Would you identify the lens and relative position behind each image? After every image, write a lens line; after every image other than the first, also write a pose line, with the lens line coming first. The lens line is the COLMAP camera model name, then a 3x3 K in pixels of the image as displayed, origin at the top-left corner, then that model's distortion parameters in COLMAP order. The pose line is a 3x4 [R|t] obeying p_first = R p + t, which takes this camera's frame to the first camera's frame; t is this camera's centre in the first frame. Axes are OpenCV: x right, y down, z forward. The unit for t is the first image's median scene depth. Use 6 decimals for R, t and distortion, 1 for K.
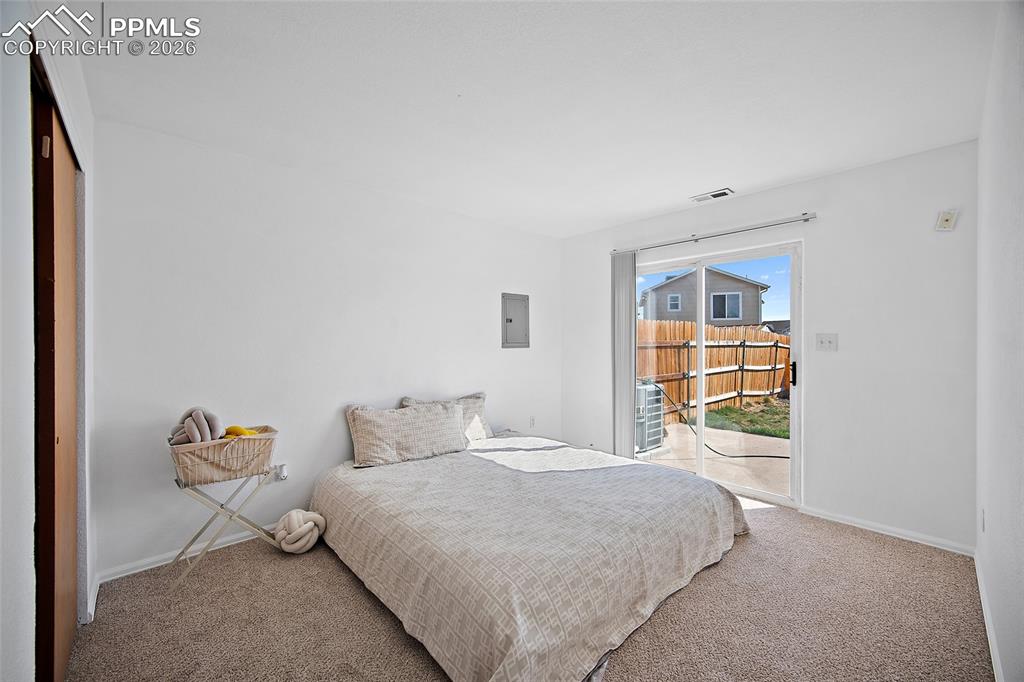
lens RADIAL K [[403.2, 0, 505.6], [0, 403.2, 343.8], [0, 0, 1]] dist [-0.000520, -0.000182]
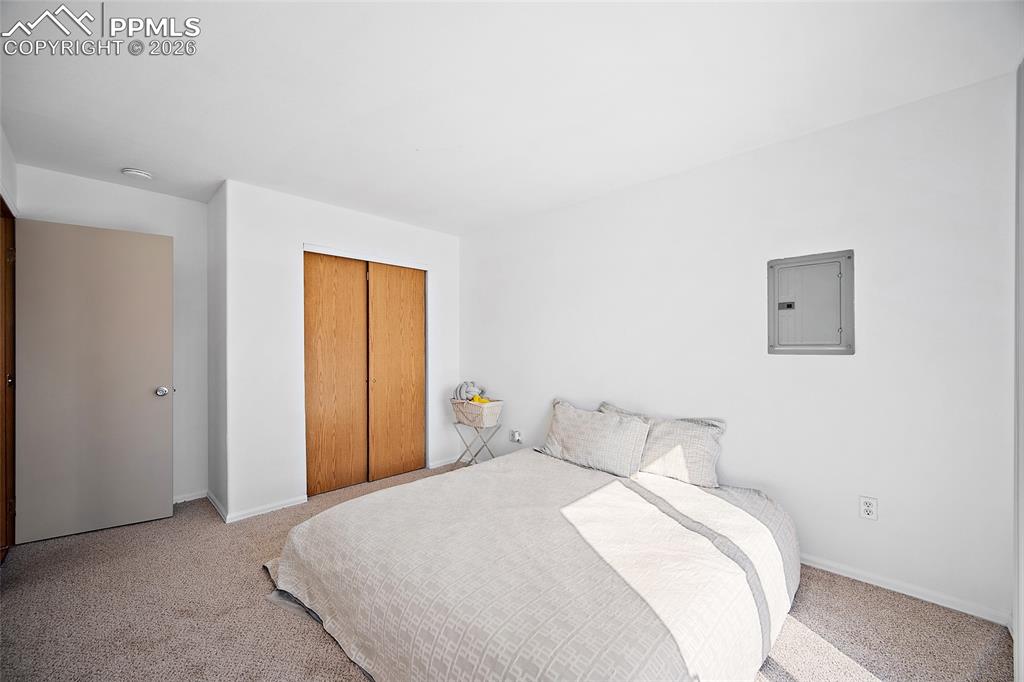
lens RADIAL K [[403.2, 0, 505.6], [0, 403.2, 343.8], [0, 0, 1]] dist [-0.000520, -0.000182]
pose [[0.064099, -0.001978, -0.997942, 0.686978], [-0.002399, 0.999995, -0.002136, -0.002319], [0.997941, 0.002531, 0.064094, 0.703868]]
